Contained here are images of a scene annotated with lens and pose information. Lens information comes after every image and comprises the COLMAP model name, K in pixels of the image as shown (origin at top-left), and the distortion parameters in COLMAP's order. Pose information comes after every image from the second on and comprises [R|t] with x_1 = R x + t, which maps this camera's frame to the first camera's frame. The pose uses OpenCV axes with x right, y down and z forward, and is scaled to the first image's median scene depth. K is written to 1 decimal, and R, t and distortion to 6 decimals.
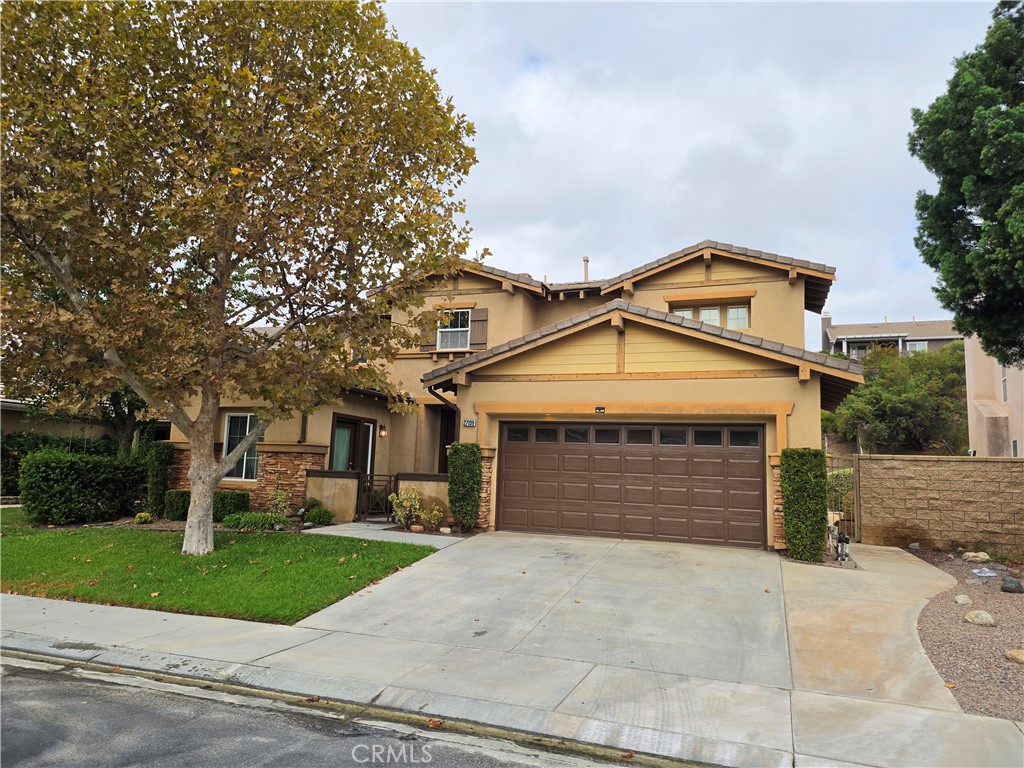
lens RADIAL K [[664.3, 0, 511.5], [0, 664.3, 386.2], [0, 0, 1]] dist [0.073016, -0.064258]
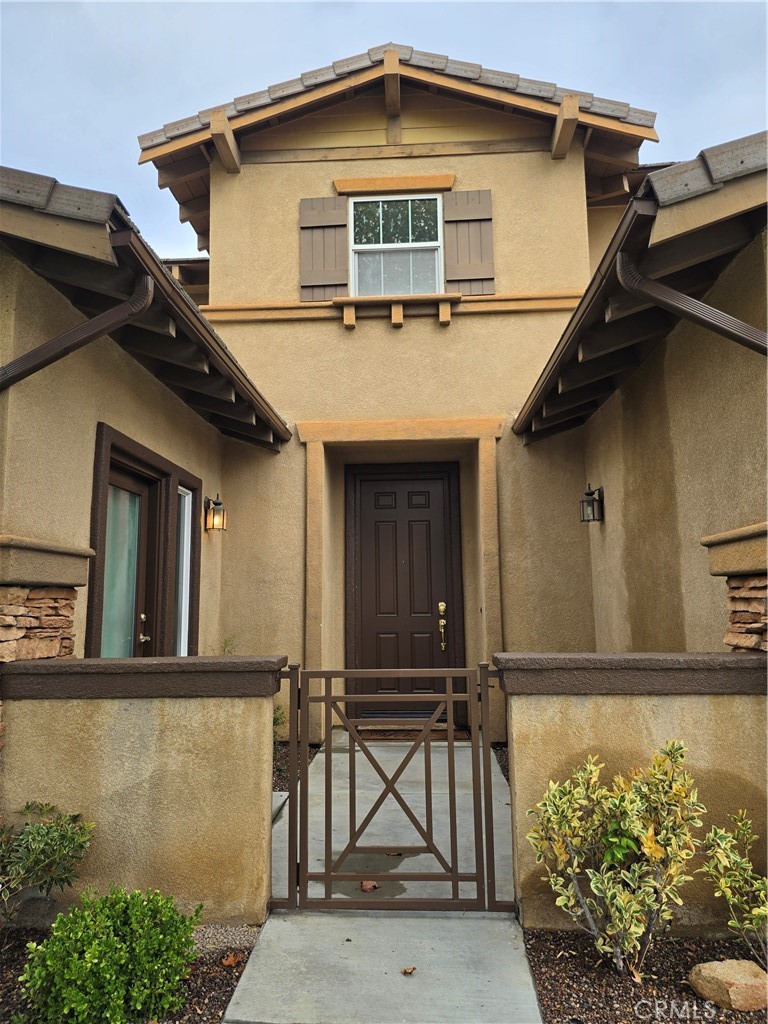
lens RADIAL K [[664.3, 0, 384.0], [0, 664.3, 512.0], [0, 0, 1]] dist [0.073016, -0.064258]
pose [[0.958269, -0.013182, 0.285563, -0.244852], [0.006947, 0.999715, 0.022835, 0.070746], [-0.285783, -0.019898, 0.958088, 0.744707]]
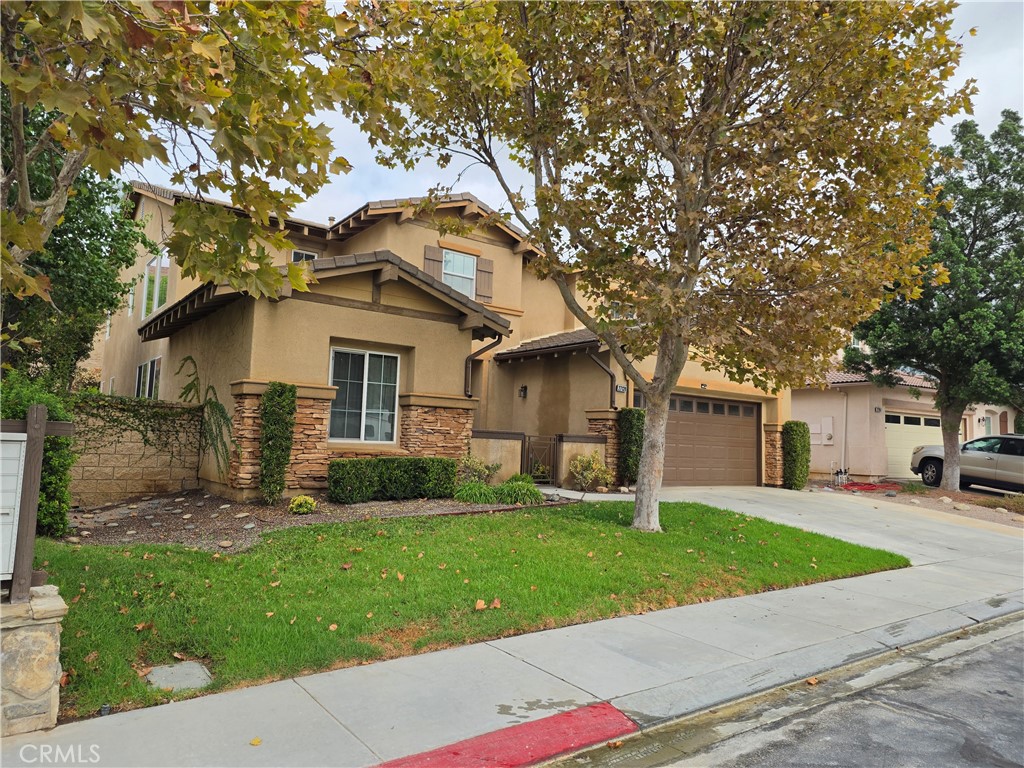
lens RADIAL K [[664.3, 0, 511.5], [0, 664.3, 386.2], [0, 0, 1]] dist [0.073016, -0.064258]
pose [[0.556869, 0.053613, 0.828868, -0.950901], [-0.135450, 0.990418, 0.026939, 0.039740], [-0.819482, -0.127272, 0.558795, 0.481005]]
